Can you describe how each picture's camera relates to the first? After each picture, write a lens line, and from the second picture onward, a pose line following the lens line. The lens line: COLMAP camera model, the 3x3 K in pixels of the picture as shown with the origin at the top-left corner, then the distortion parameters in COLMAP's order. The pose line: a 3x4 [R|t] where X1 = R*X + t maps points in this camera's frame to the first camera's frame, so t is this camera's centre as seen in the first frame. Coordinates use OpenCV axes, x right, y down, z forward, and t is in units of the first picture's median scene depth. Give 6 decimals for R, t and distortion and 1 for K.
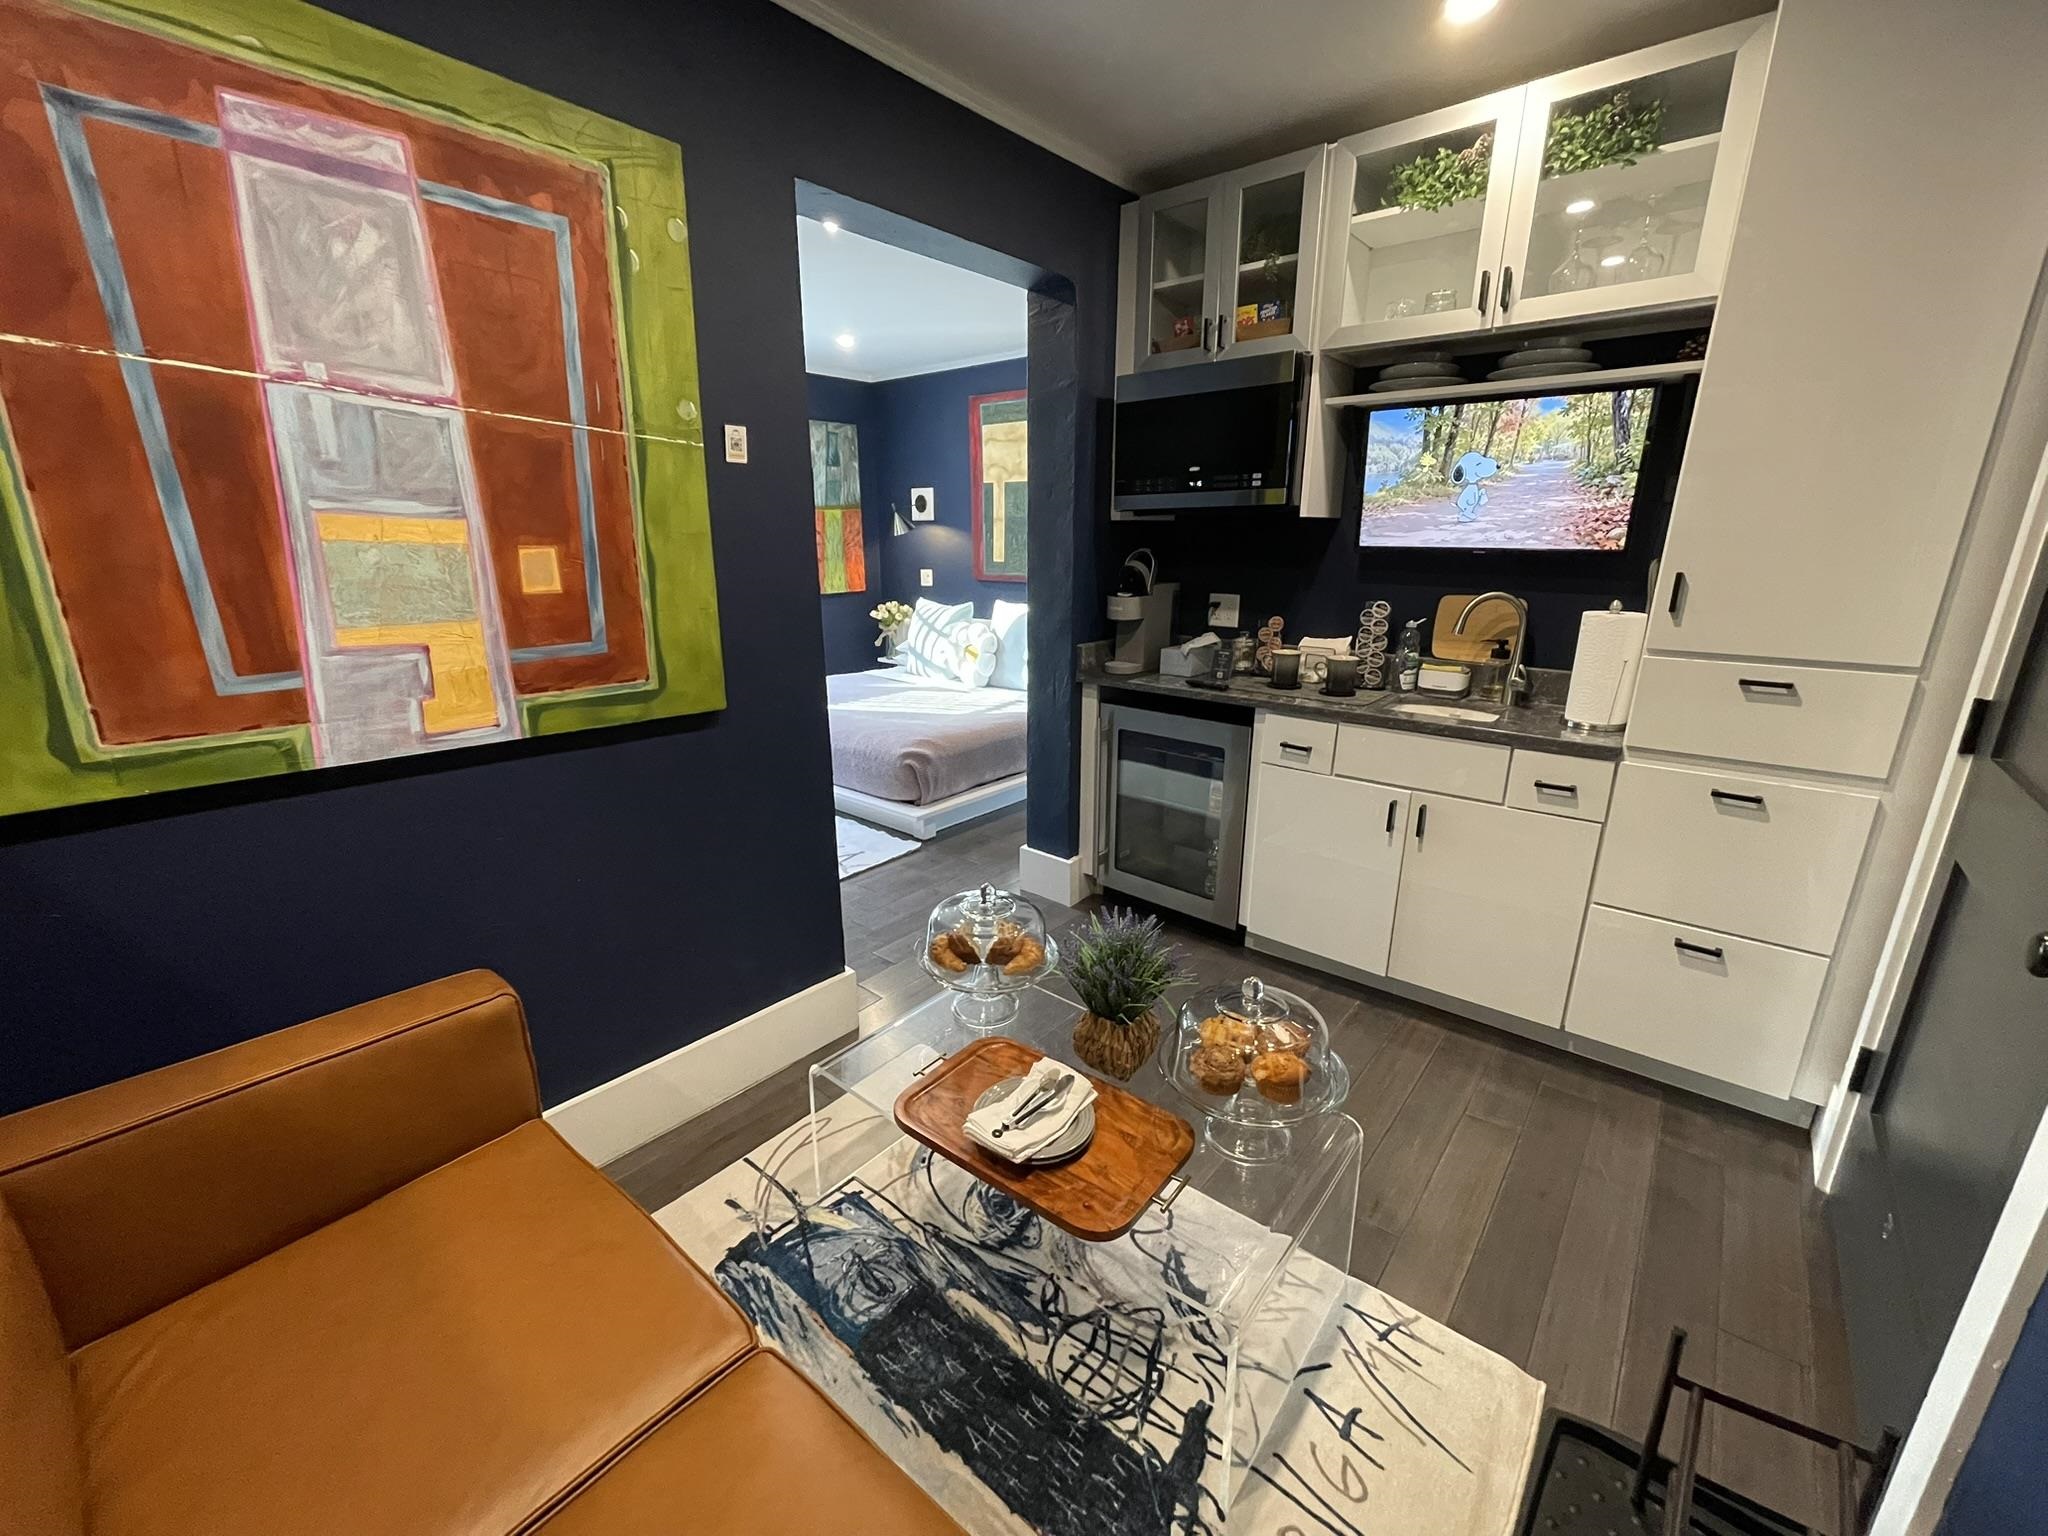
lens RADIAL K [[829.4, 0, 1014.4], [0, 829.4, 765.8], [0, 0, 1]] dist [-0.002469, 0.001183]
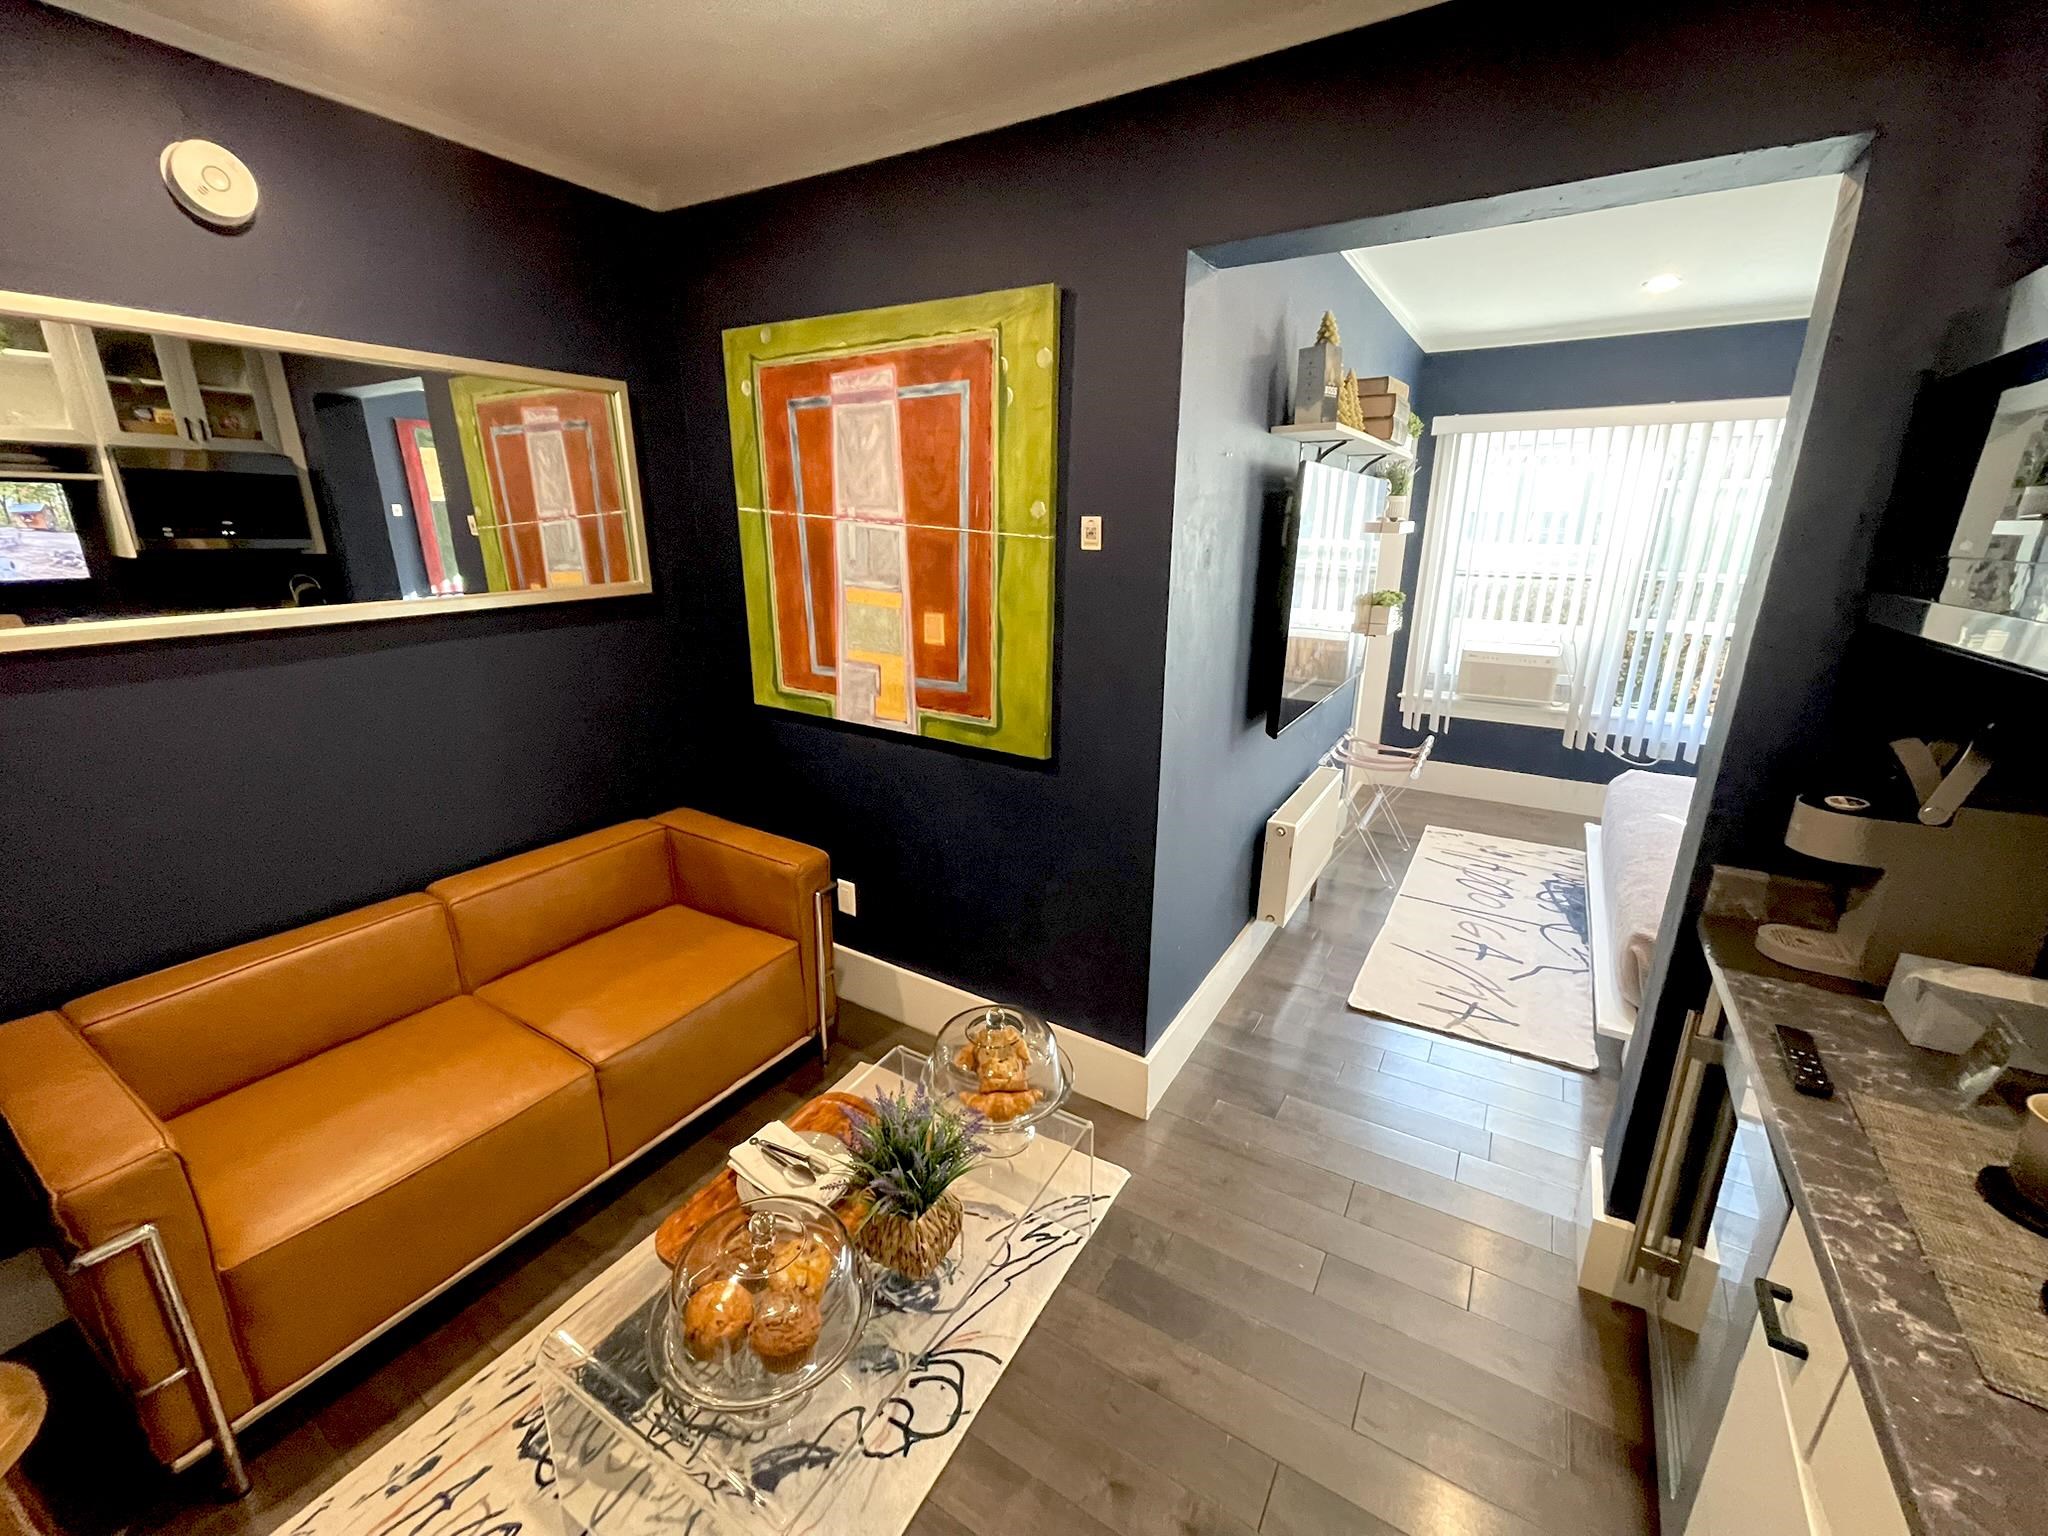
lens RADIAL K [[829.4, 0, 1020.4], [0, 829.4, 764.3], [0, 0, 1]] dist [-0.002469, 0.001183]
pose [[0.154033, 0.290225, -0.944480, 0.955354], [-0.264316, 0.933155, 0.243638, -0.436518], [0.952056, 0.212113, 0.220448, 0.932329]]
